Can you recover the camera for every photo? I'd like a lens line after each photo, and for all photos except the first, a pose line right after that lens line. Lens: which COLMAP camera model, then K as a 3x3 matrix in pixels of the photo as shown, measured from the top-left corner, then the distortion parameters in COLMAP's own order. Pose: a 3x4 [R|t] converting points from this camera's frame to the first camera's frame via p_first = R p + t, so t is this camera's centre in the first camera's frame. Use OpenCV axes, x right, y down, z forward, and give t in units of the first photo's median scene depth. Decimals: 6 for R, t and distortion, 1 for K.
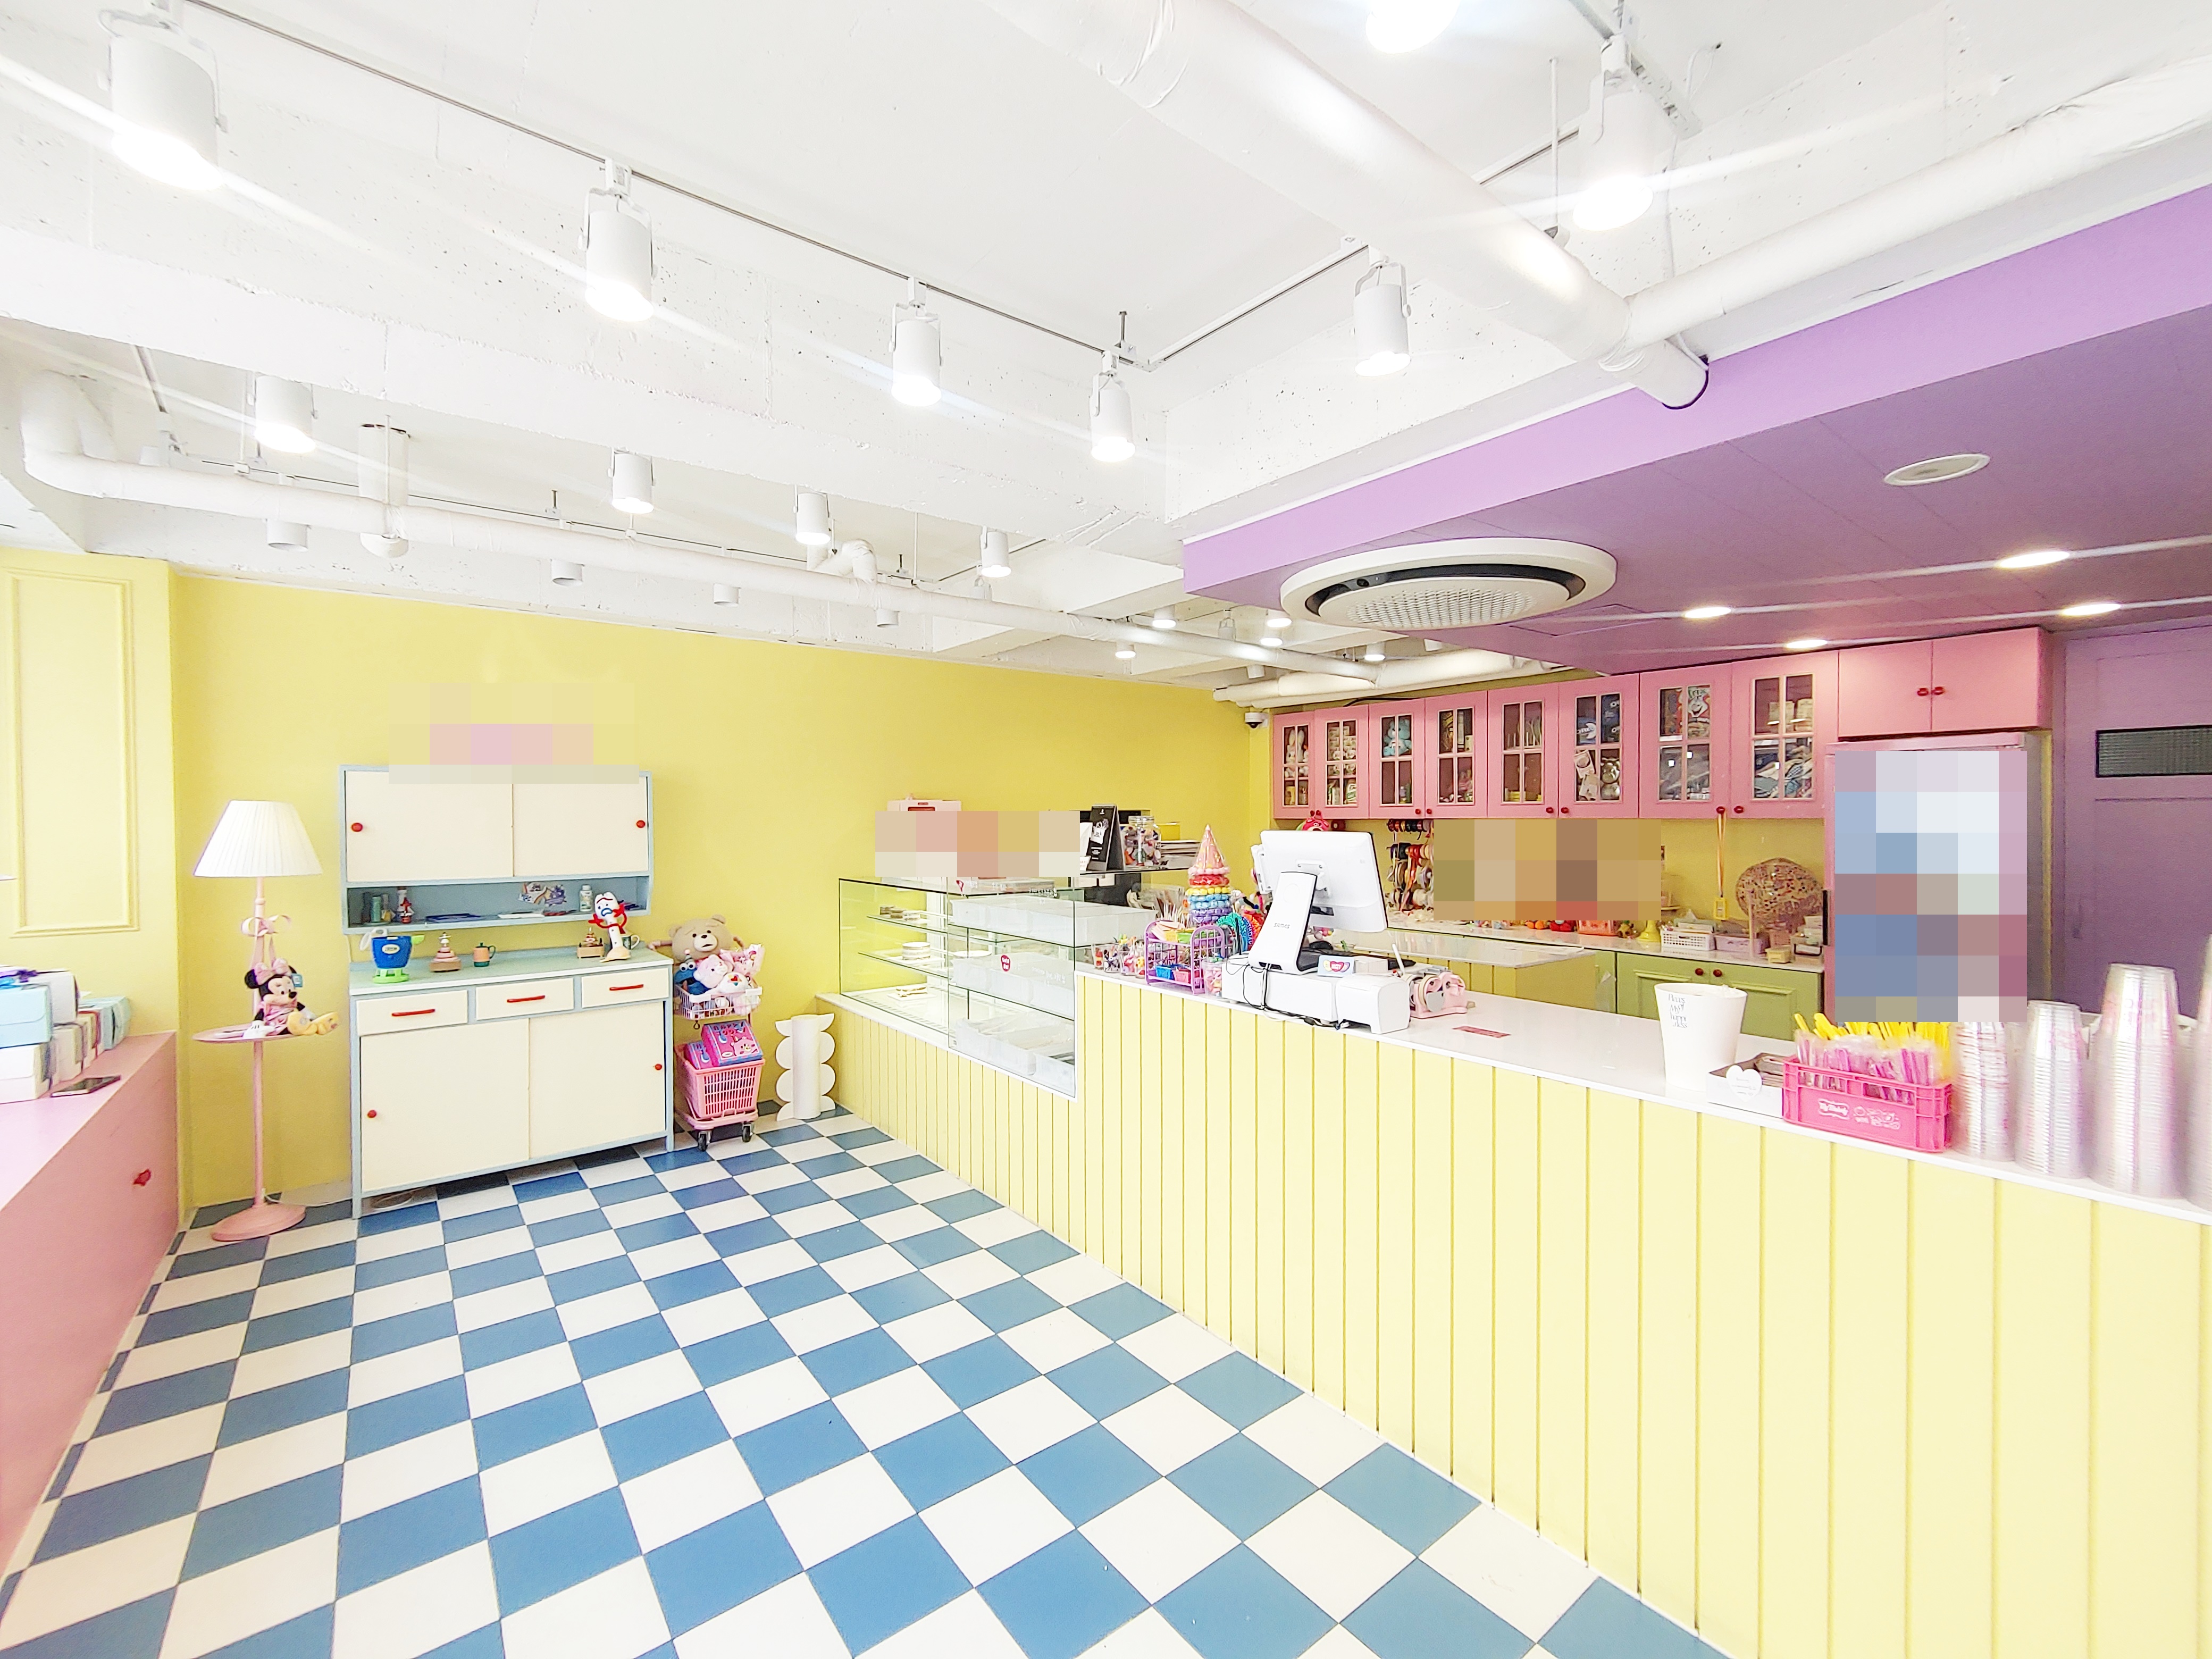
lens RADIAL K [[937.0, 0, 1110.1], [0, 937.0, 823.9], [0, 0, 1]] dist [-0.002480, 0.001005]
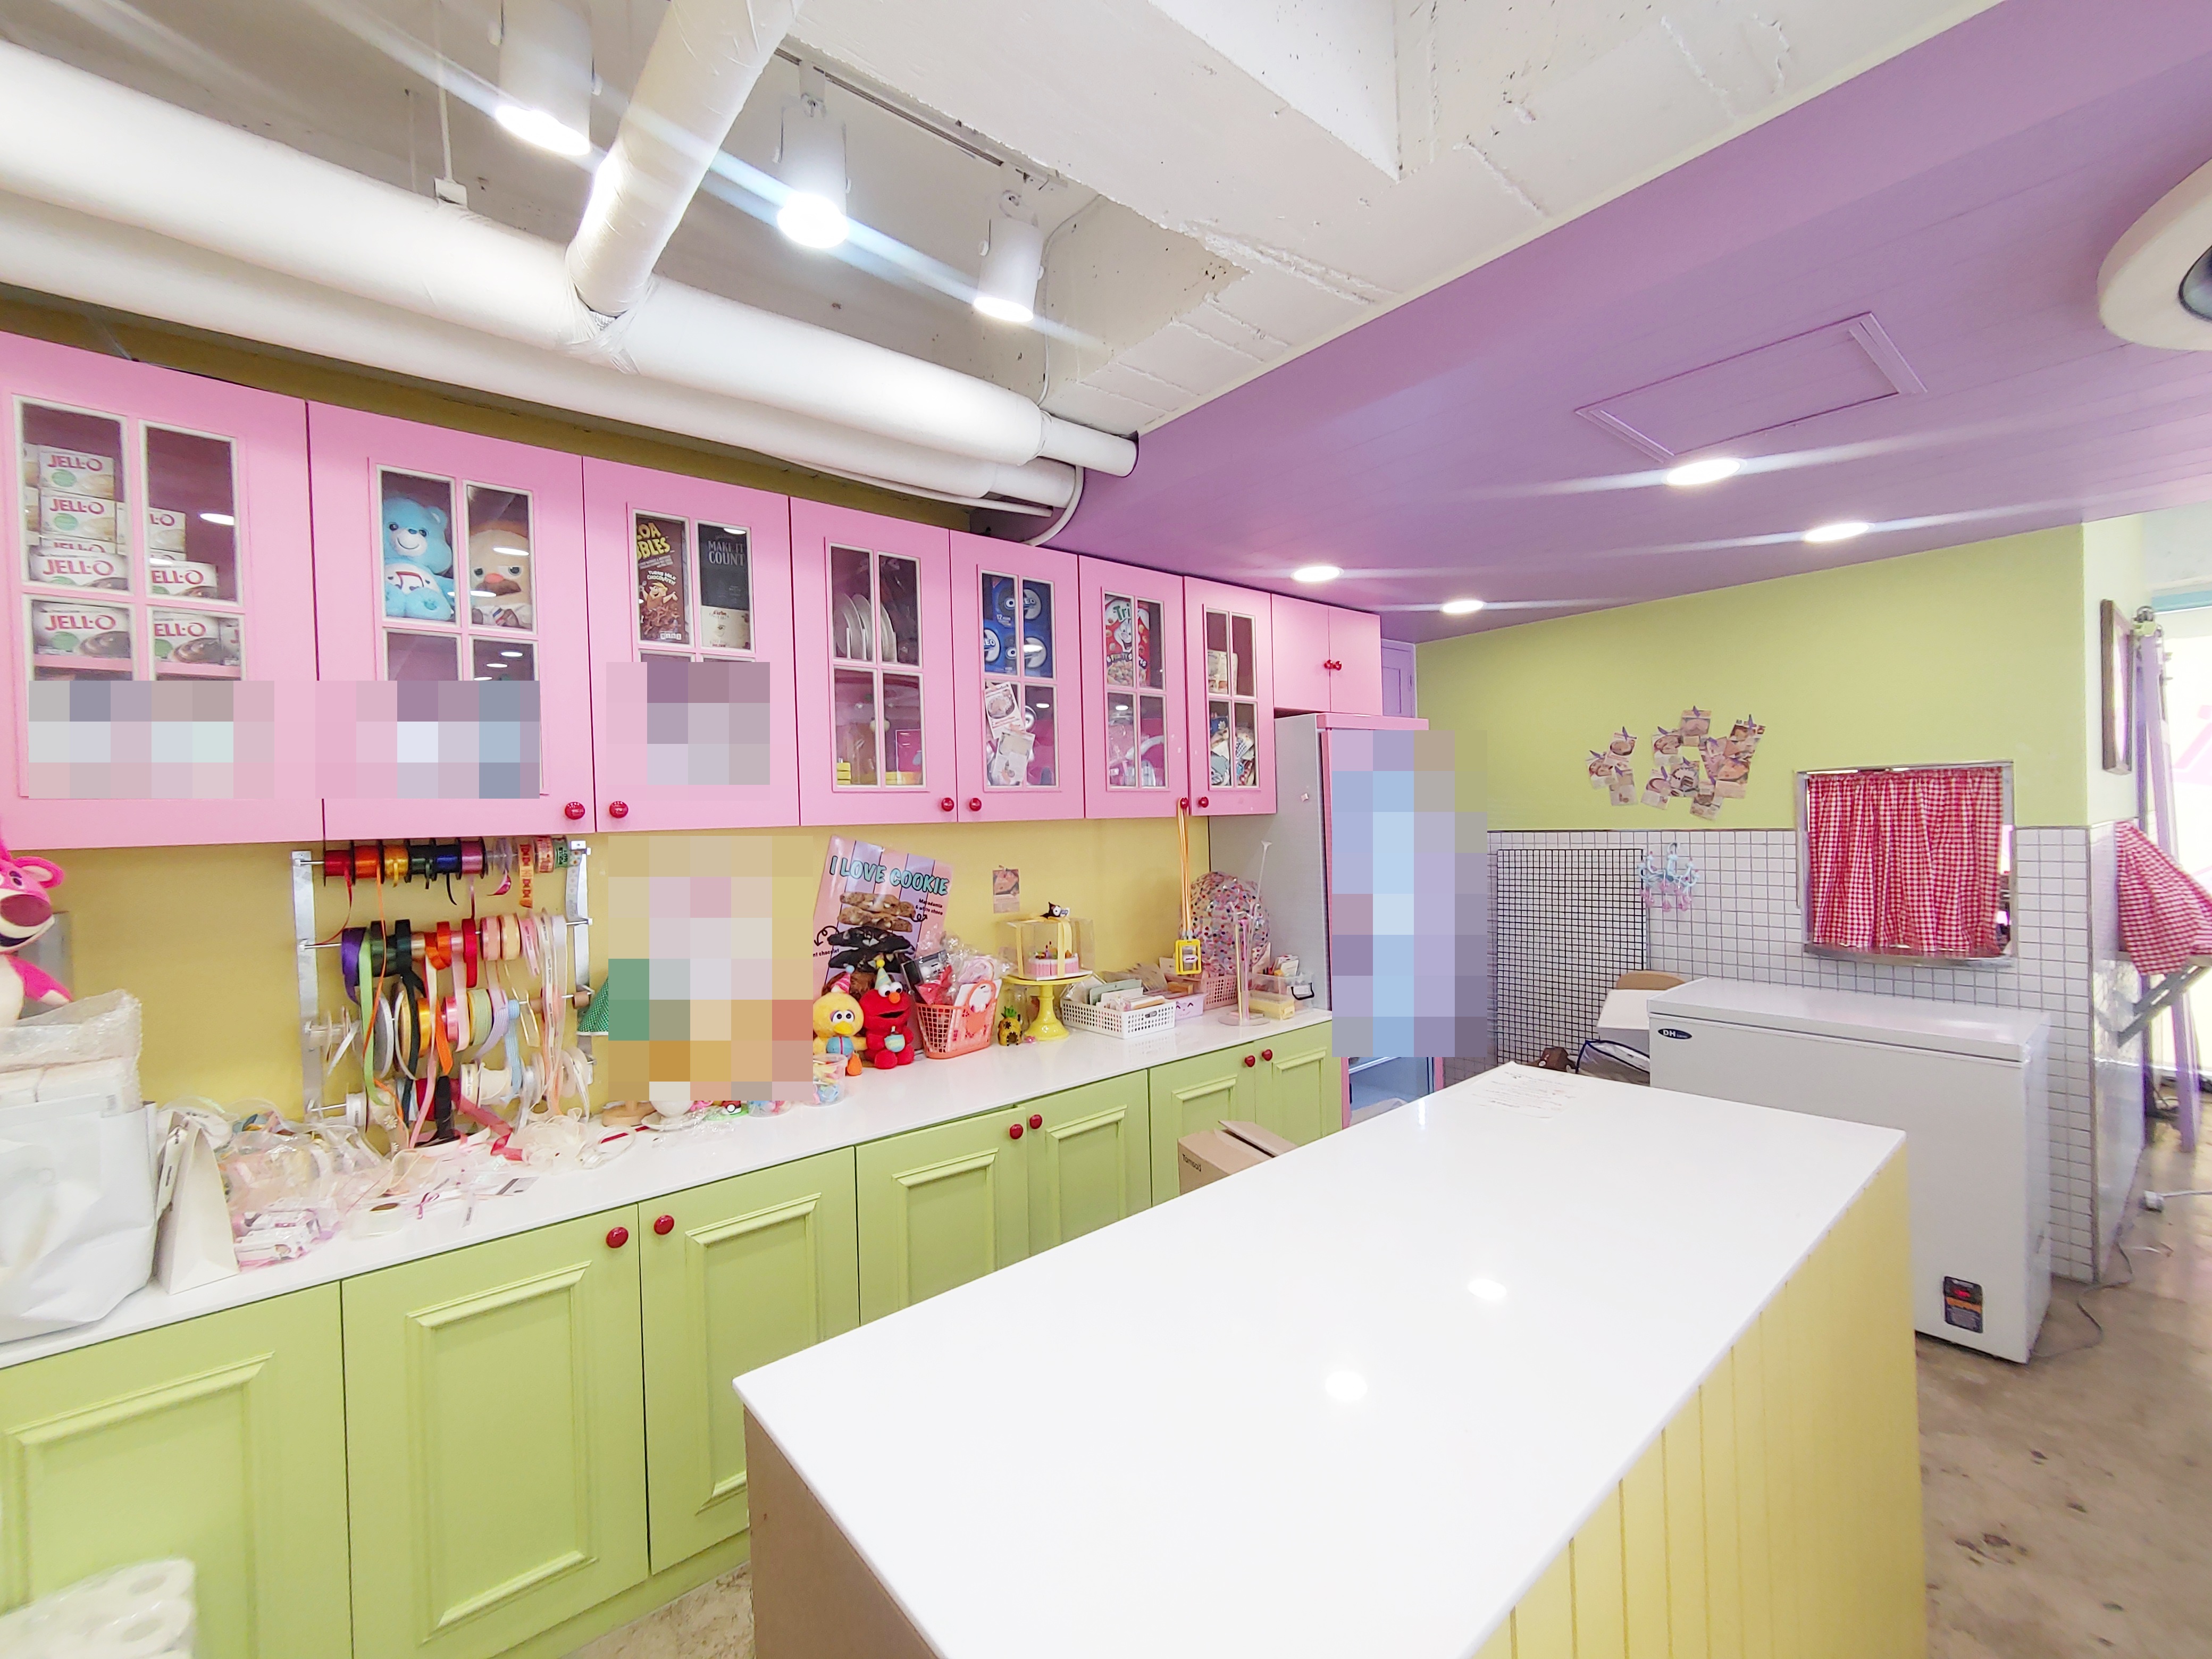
lens RADIAL K [[937.0, 0, 1095.8], [0, 937.0, 826.0], [0, 0, 1]] dist [-0.002480, 0.001005]
pose [[-0.026048, 0.001664, 0.999659, 0.013720], [0.038305, 0.999266, -0.000665, -0.001305], [-0.998927, 0.038275, -0.026093, 1.216881]]
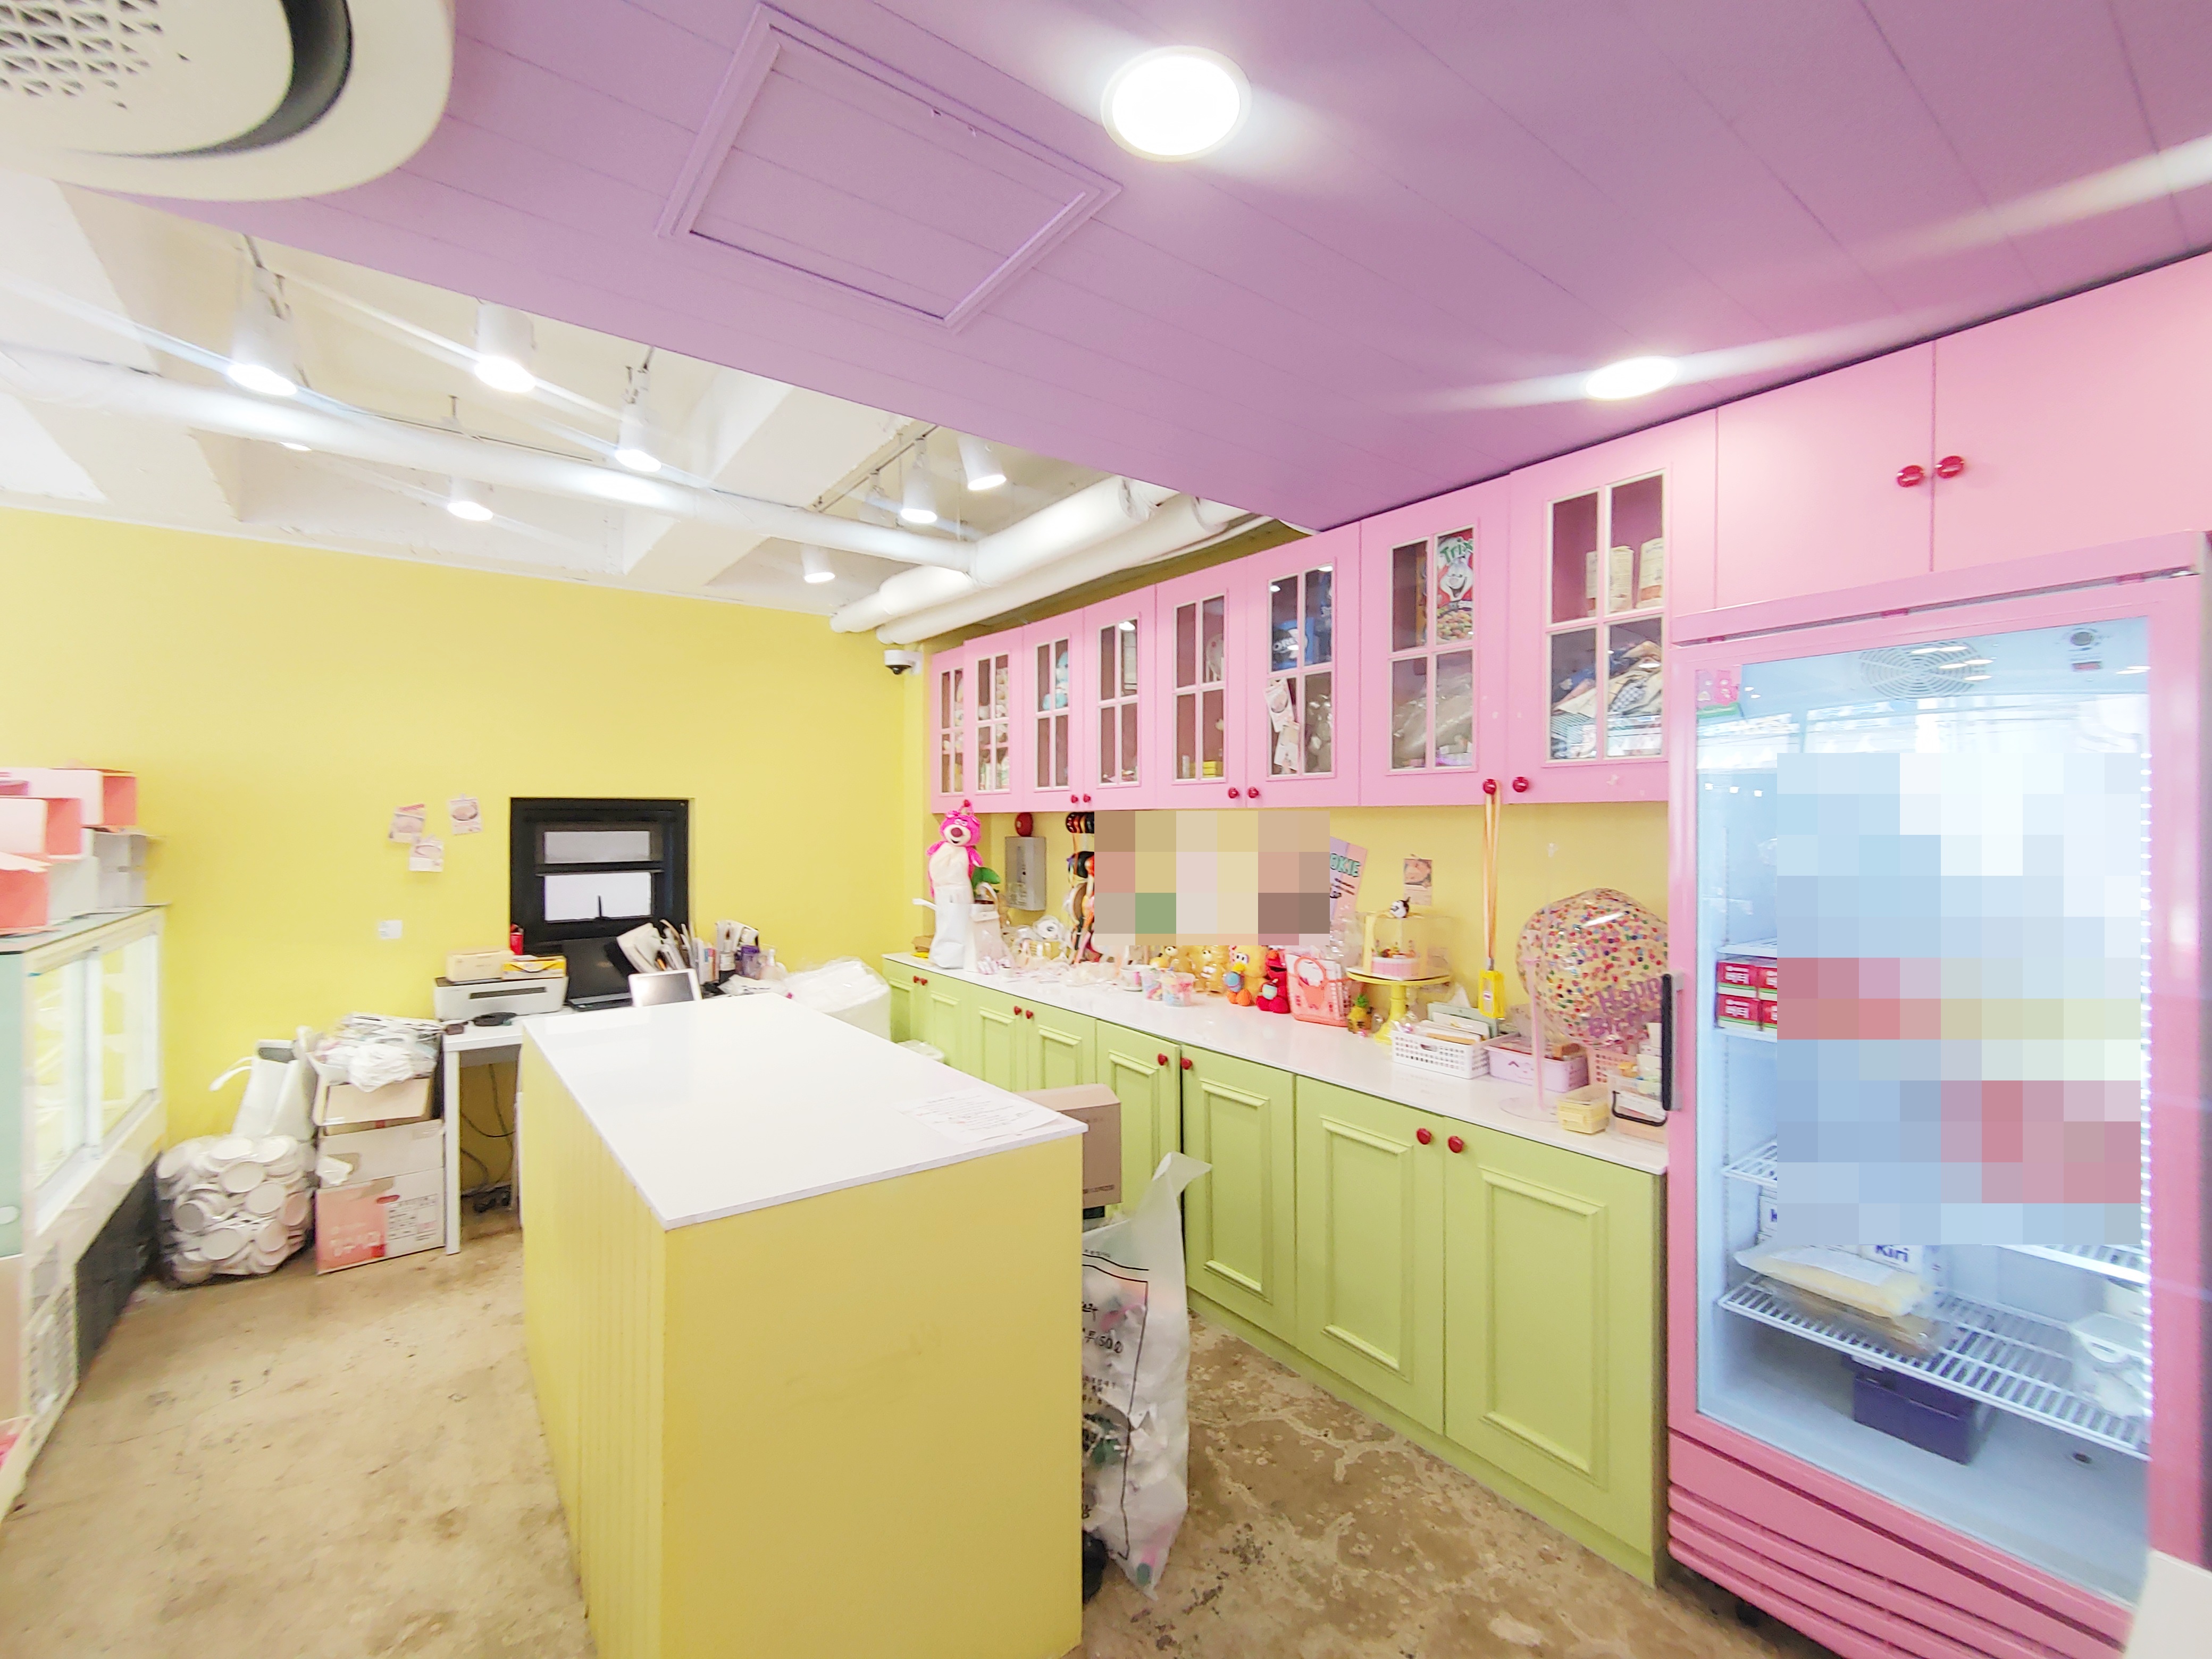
lens RADIAL K [[937.0, 0, 1109.9], [0, 937.0, 828.6], [0, 0, 1]] dist [-0.002480, 0.001005]
pose [[0.999890, 0.002158, -0.014689, 0.525994], [-0.002149, 0.999997, 0.000646, 0.007425], [0.014690, -0.000614, 0.999892, 0.588240]]
